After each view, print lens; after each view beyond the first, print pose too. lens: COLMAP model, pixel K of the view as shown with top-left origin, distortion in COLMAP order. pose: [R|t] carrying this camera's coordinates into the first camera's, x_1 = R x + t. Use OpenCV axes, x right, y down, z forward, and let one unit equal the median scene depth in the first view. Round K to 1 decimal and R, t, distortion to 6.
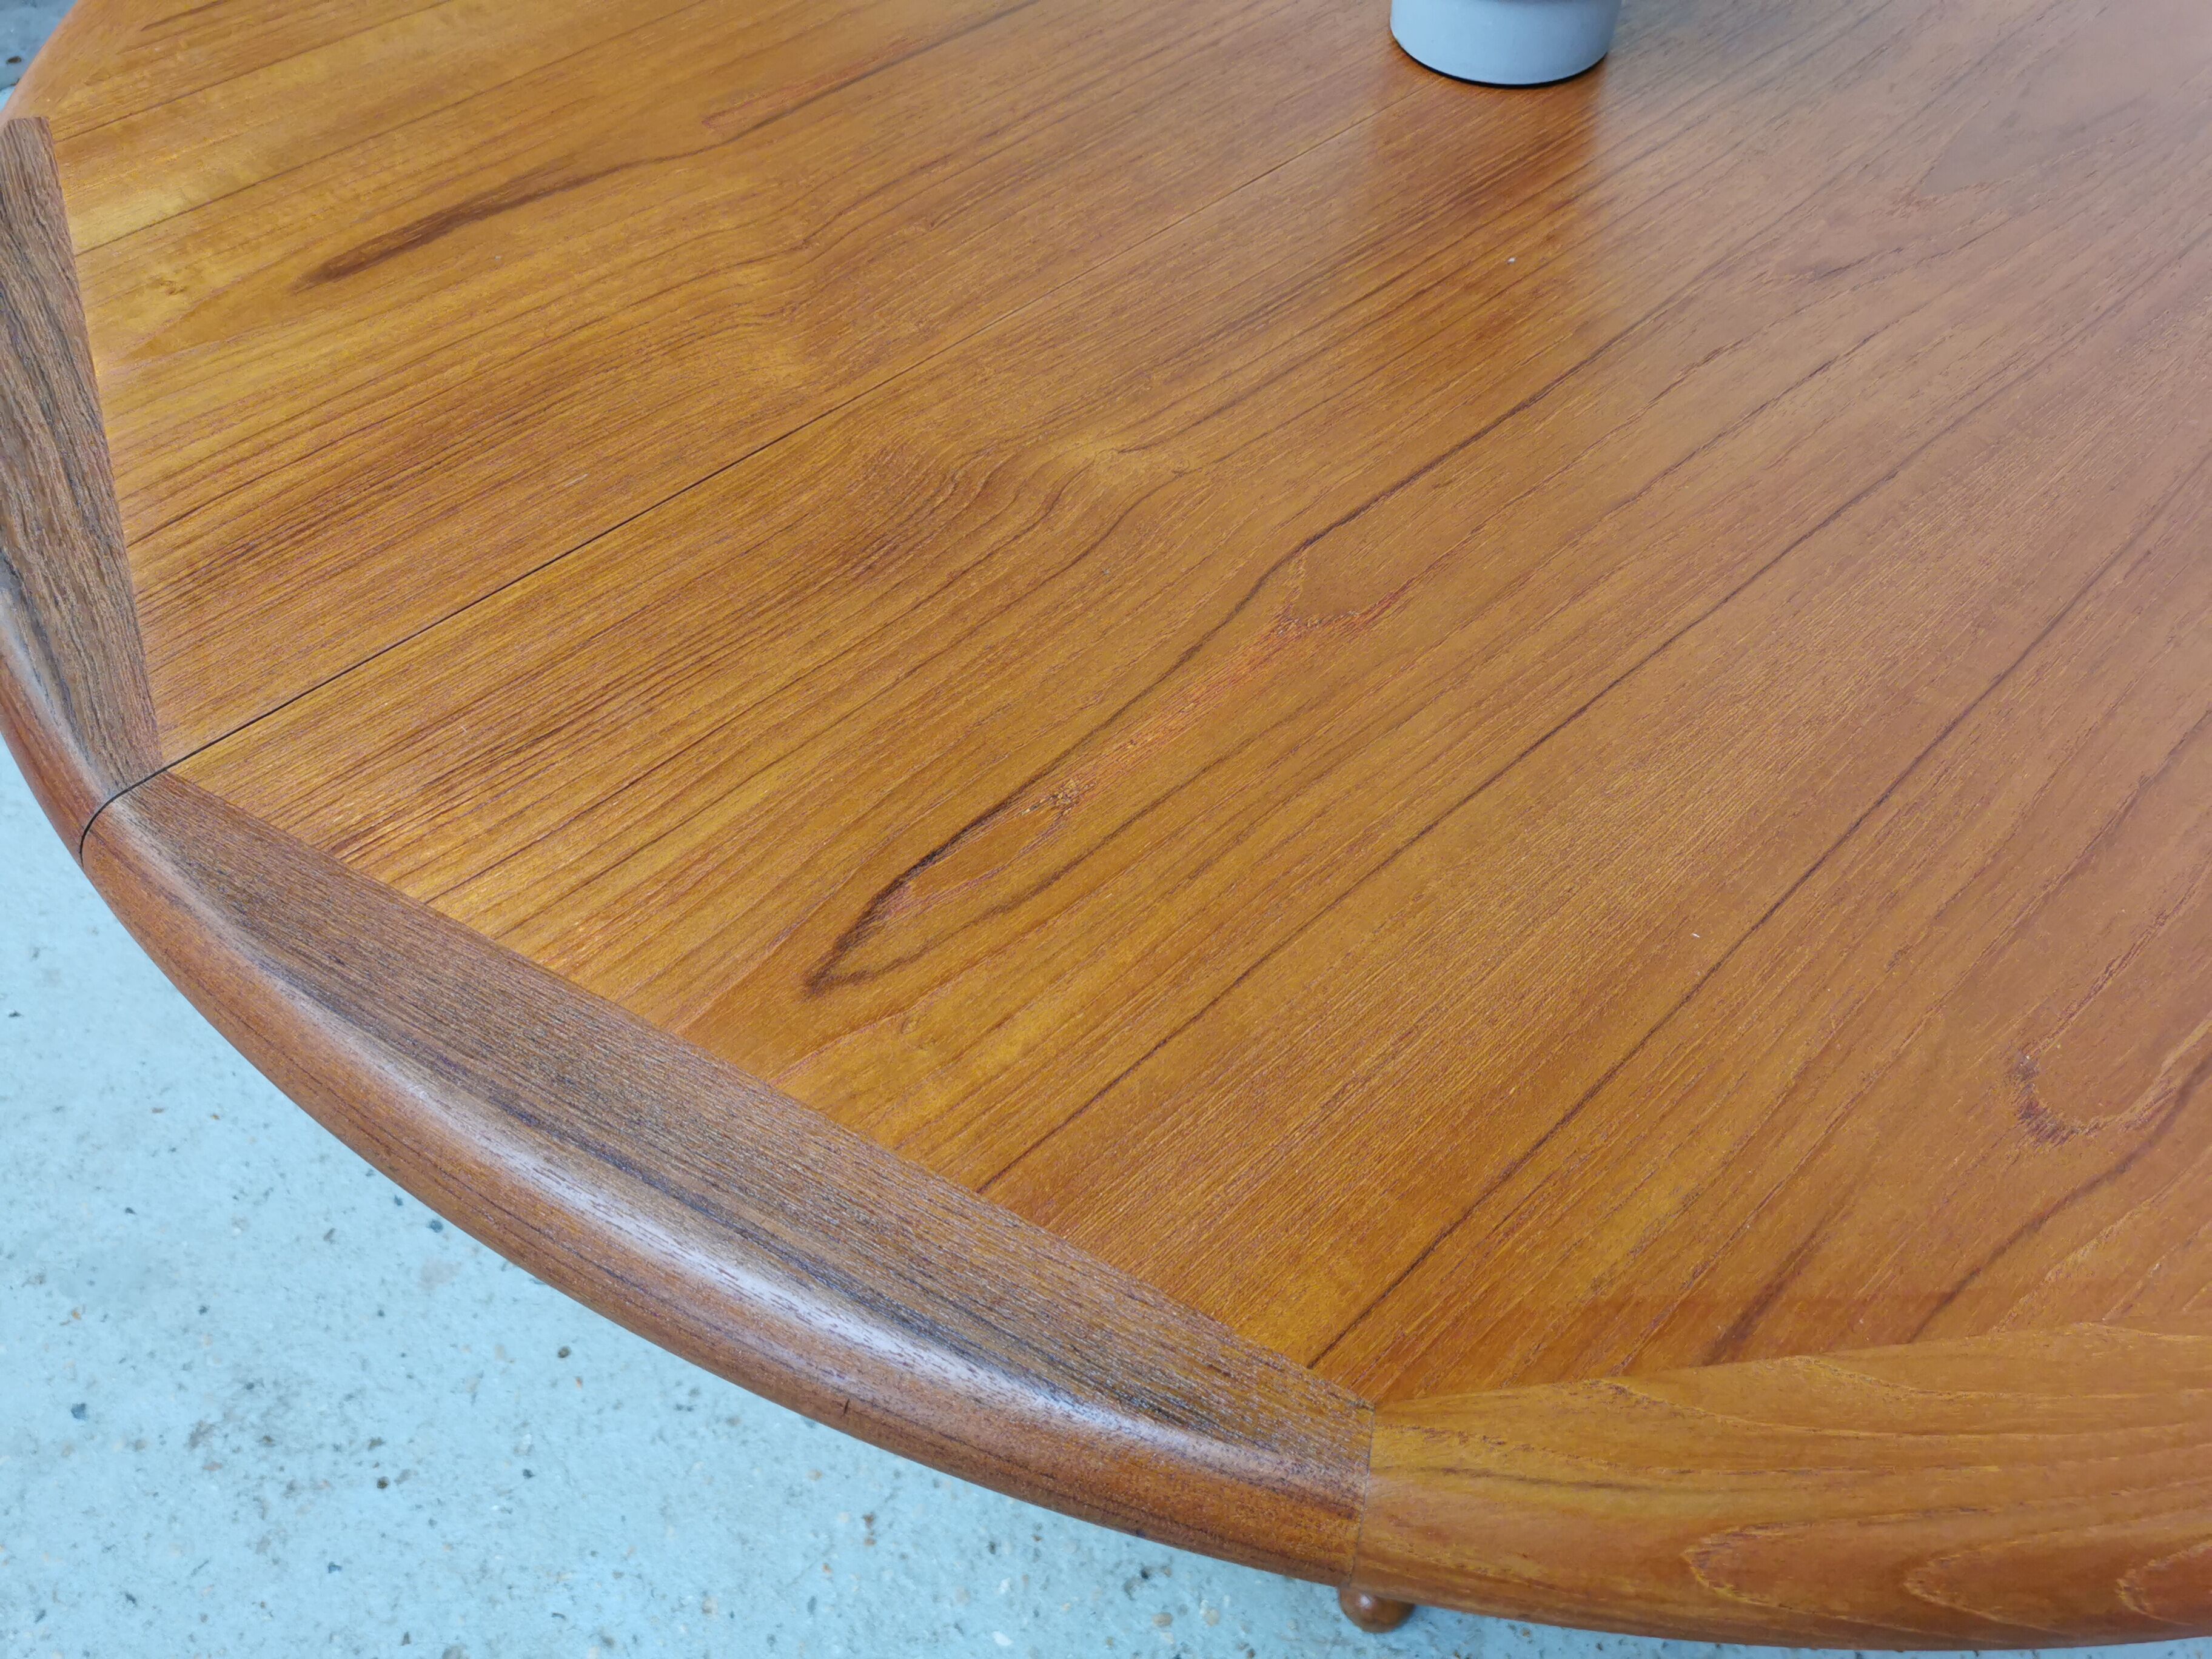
lens RADIAL K [[1712.9, 0, 1100.0], [0, 1712.9, 826.7], [0, 0, 1]] dist [0.058289, -0.059322]
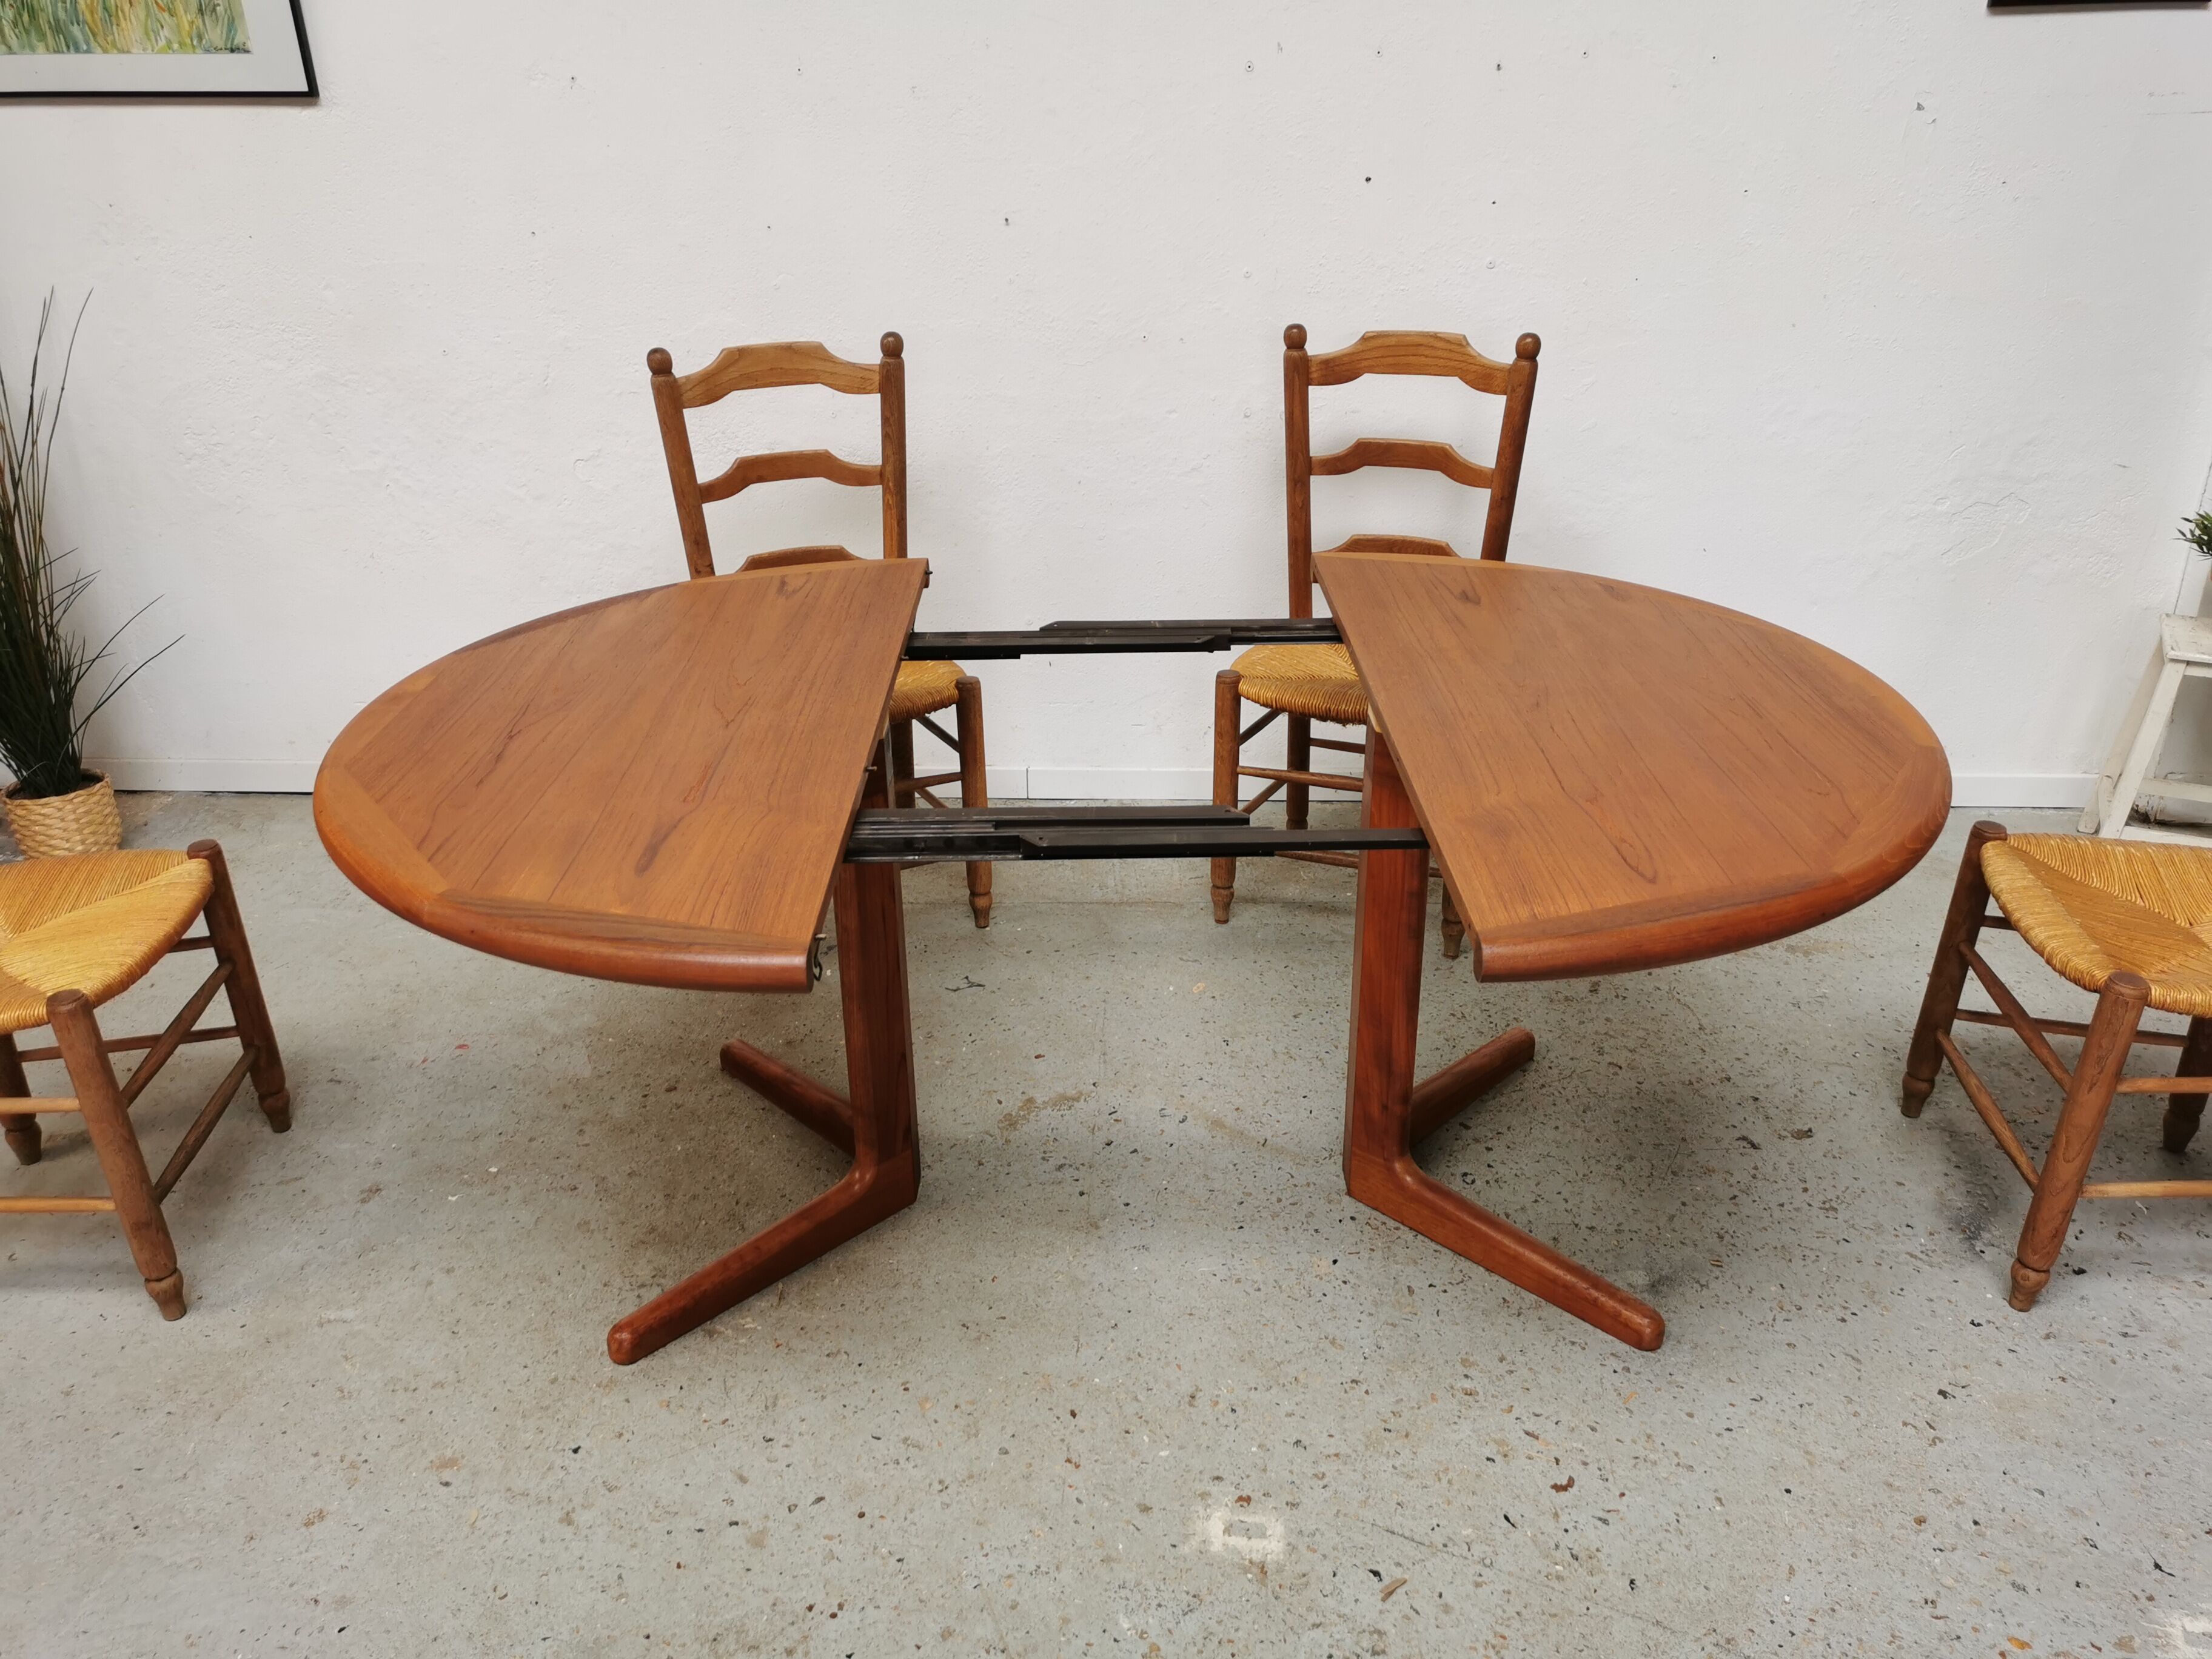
lens RADIAL K [[1712.9, 0, 1111.9], [0, 1712.9, 816.8], [0, 0, 1]] dist [0.058289, -0.059322]
pose [[0.714286, -0.305432, 0.629688, -1.913560], [0.561229, 0.787515, -0.254643, 0.653512], [-0.418113, 0.535287, 0.733927, -1.320612]]
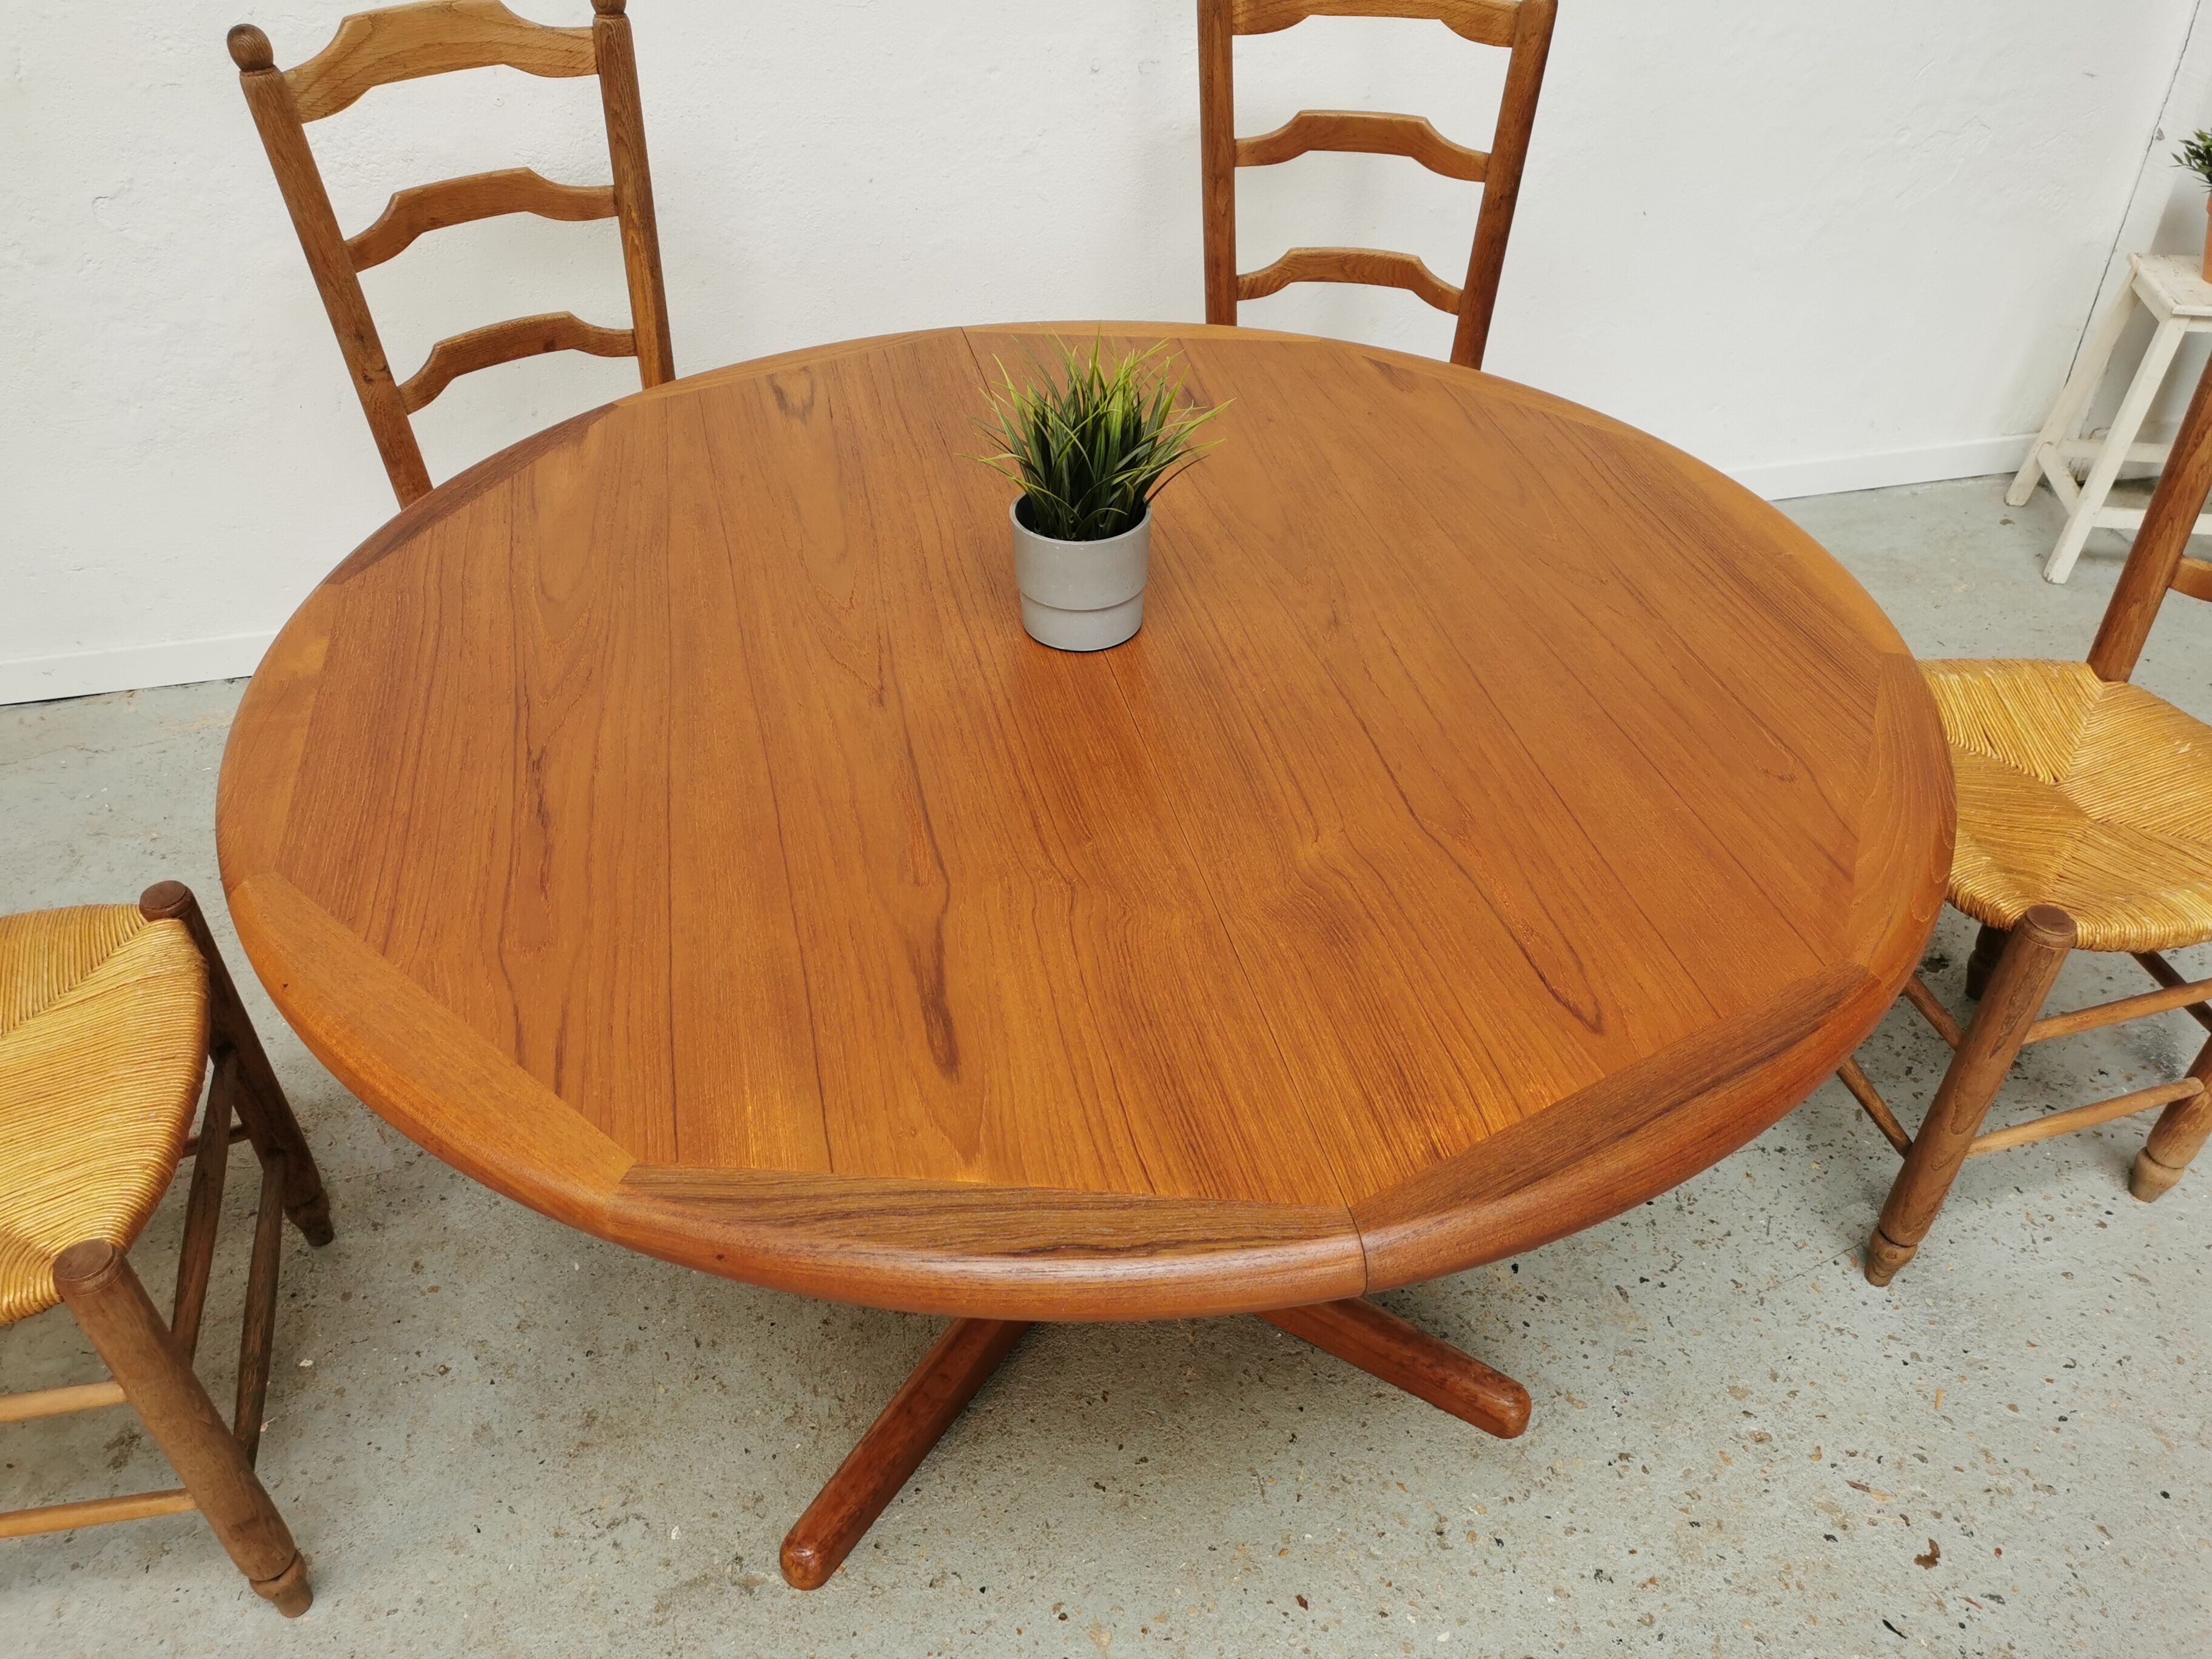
lens RADIAL K [[1712.9, 0, 1108.3], [0, 1712.9, 827.2], [0, 0, 1]] dist [0.058289, -0.059322]
pose [[0.493680, -0.535292, 0.685378, -1.433644], [0.686096, 0.724012, 0.071269, -0.530639], [-0.534371, 0.435051, 0.724691, -0.298627]]
